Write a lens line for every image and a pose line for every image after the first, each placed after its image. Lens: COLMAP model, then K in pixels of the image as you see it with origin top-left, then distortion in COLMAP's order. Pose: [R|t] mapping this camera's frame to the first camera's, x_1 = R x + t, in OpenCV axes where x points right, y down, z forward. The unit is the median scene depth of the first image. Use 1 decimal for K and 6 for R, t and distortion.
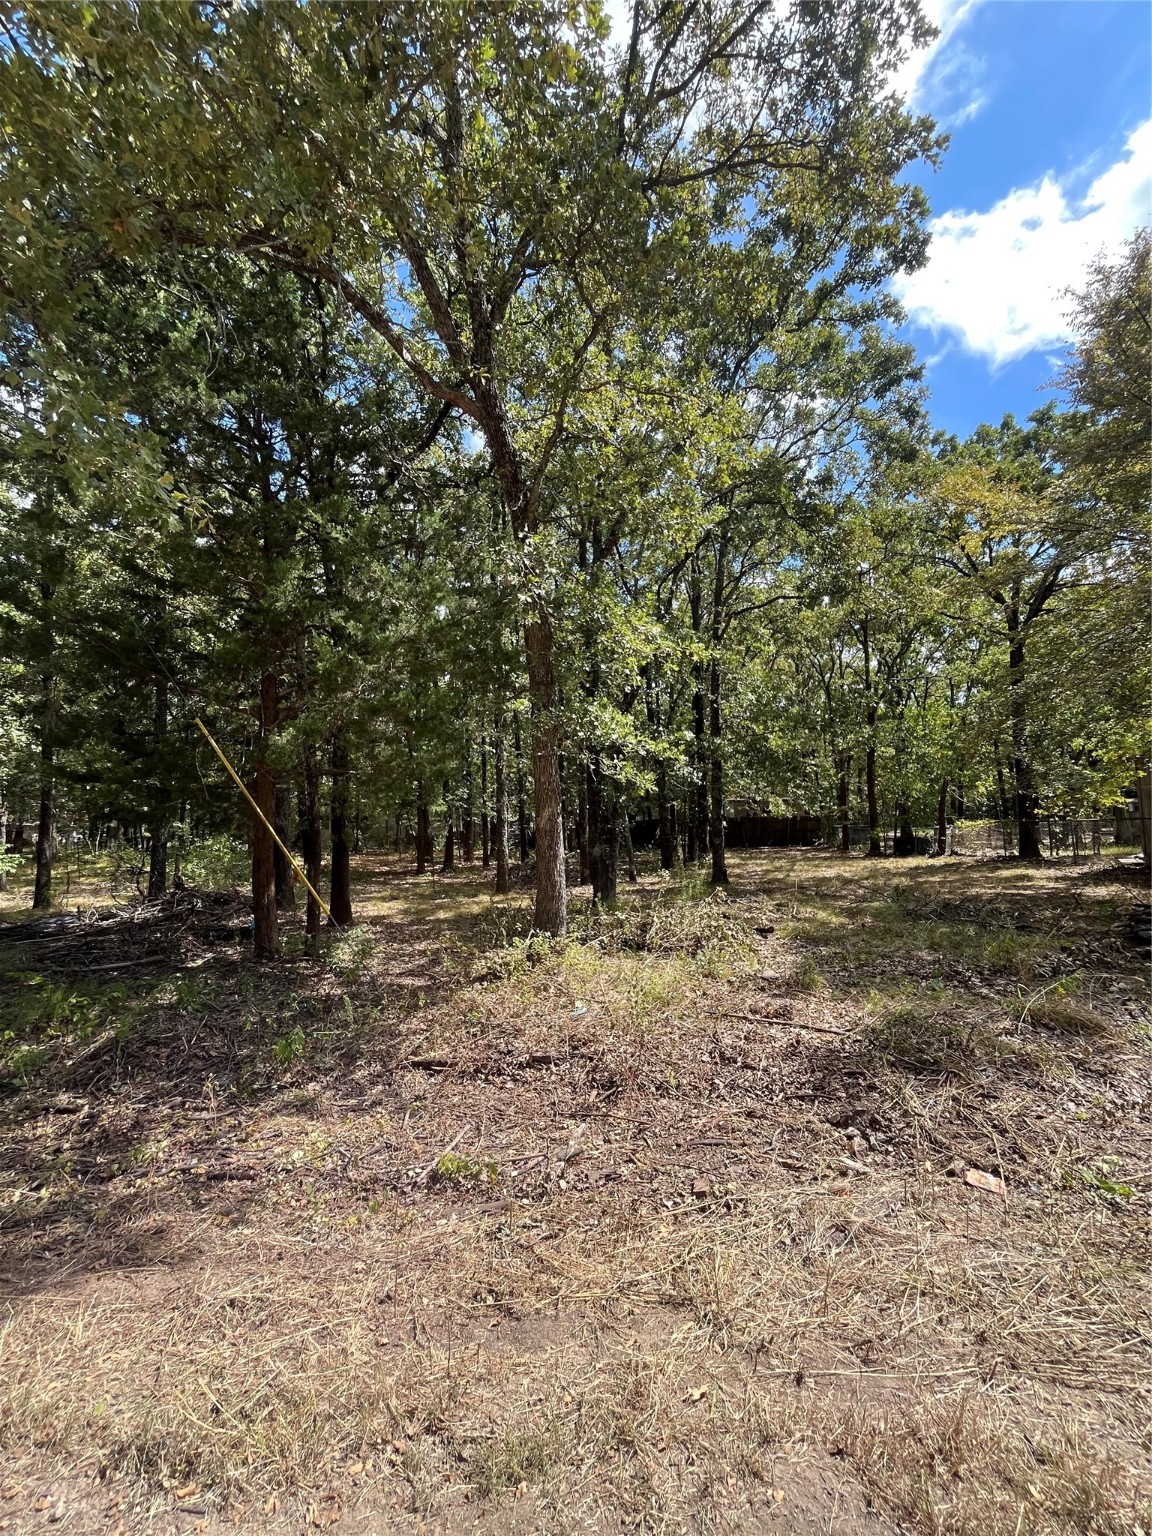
lens RADIAL K [[622.5, 0, 575.5], [0, 622.5, 769.8], [0, 0, 1]] dist [0.001700, 0.000681]
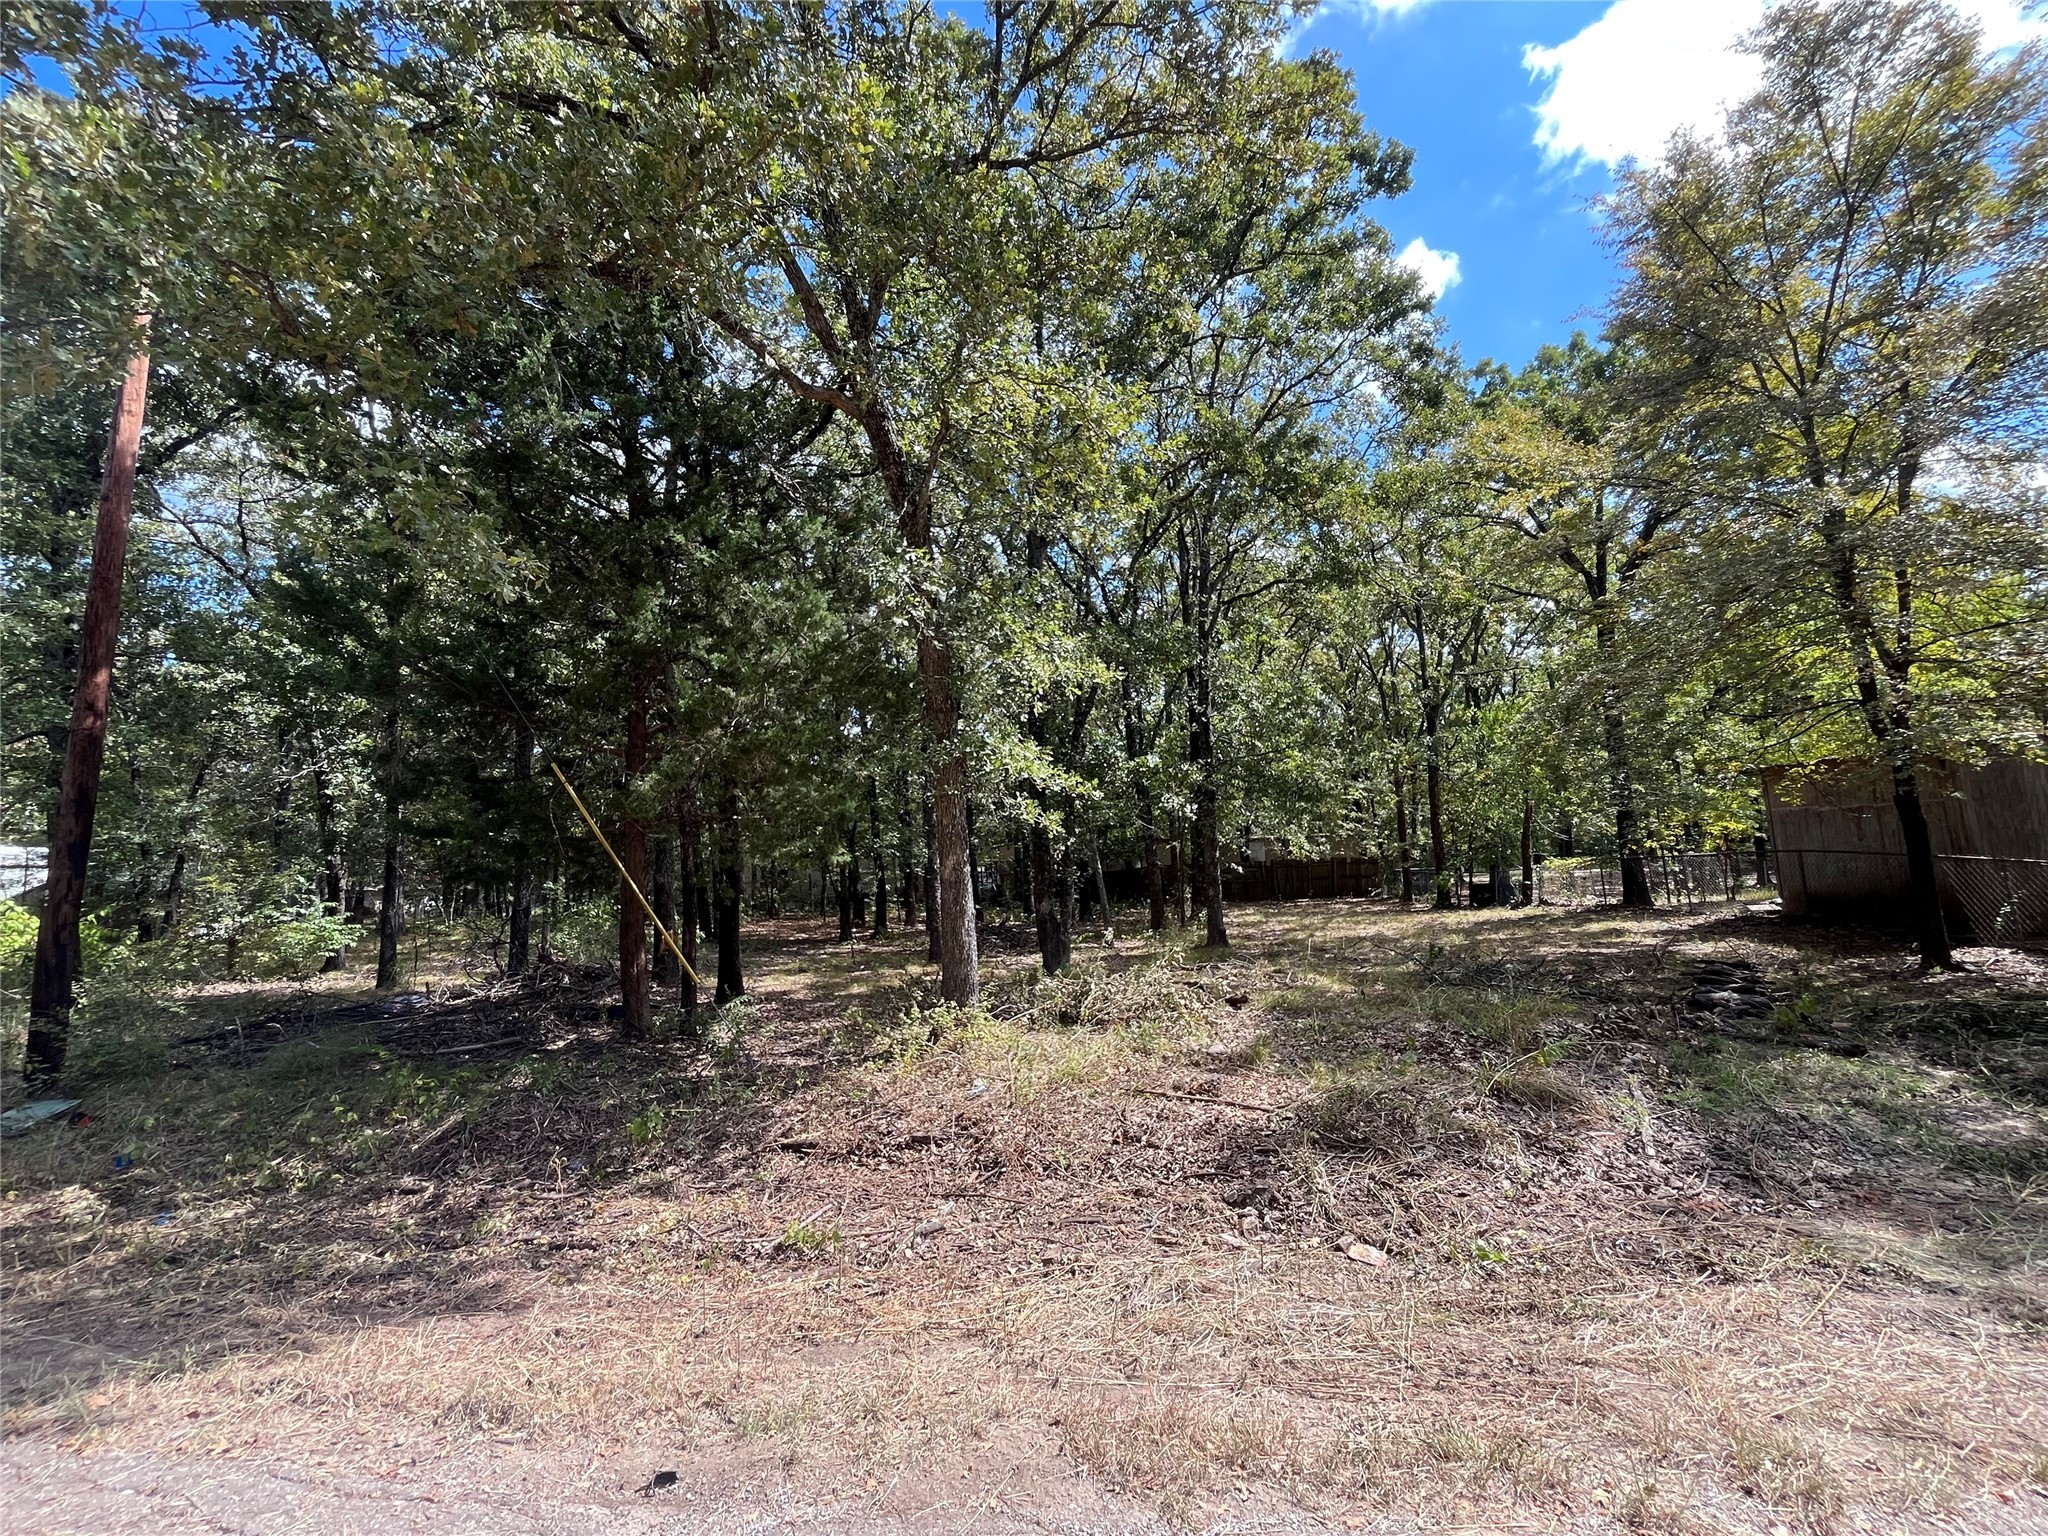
lens RADIAL K [[830.0, 0, 1019.6], [0, 830.0, 771.6], [0, 0, 1]] dist [0.001700, 0.000681]
pose [[0.998031, -0.027781, -0.056238, 0.116411], [0.025697, 0.998968, -0.037456, -0.008873], [0.057220, 0.035937, 0.997715, -0.136837]]
